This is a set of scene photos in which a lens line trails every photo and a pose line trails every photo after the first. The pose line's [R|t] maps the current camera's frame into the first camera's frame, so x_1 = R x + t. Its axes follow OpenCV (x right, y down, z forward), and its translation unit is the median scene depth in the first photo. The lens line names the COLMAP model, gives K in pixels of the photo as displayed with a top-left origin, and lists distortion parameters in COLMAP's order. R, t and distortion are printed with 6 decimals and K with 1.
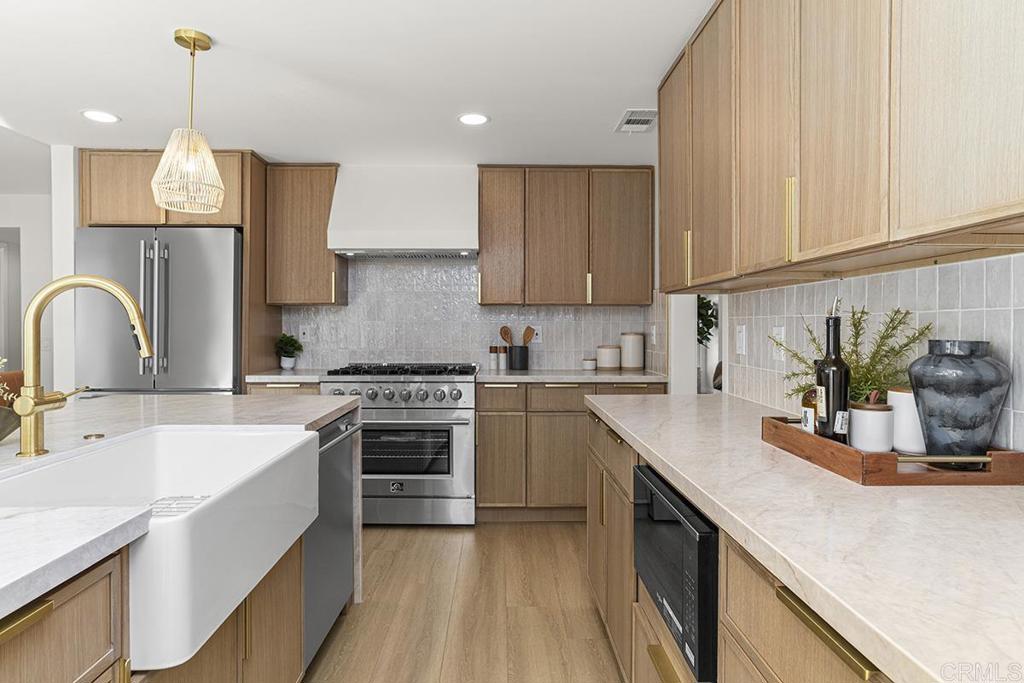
lens RADIAL K [[600.4, 0, 510.1], [0, 600.4, 328.8], [0, 0, 1]] dist [-0.023874, 0.001021]
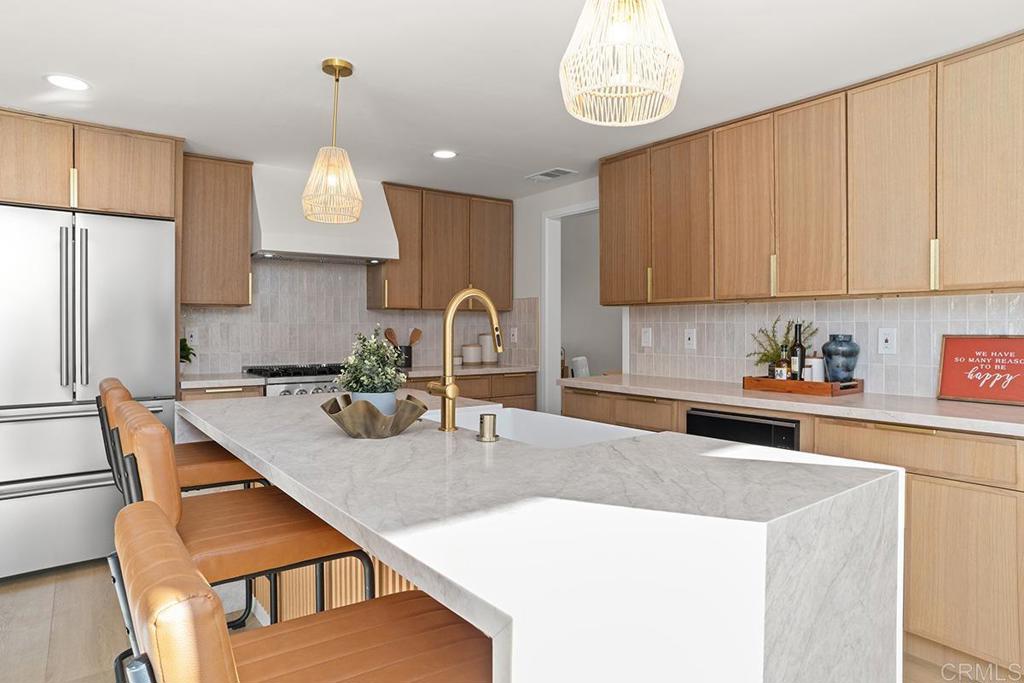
lens RADIAL K [[618.7, 0, 512.0], [0, 618.7, 341.5], [0, 0, 1]] dist [-0.004101, 0.001031]
pose [[0.824005, -0.012820, 0.566438, -0.511669], [0.002901, 0.999826, 0.018410, -0.000359], [-0.566575, -0.013527, 0.823899, -0.075099]]
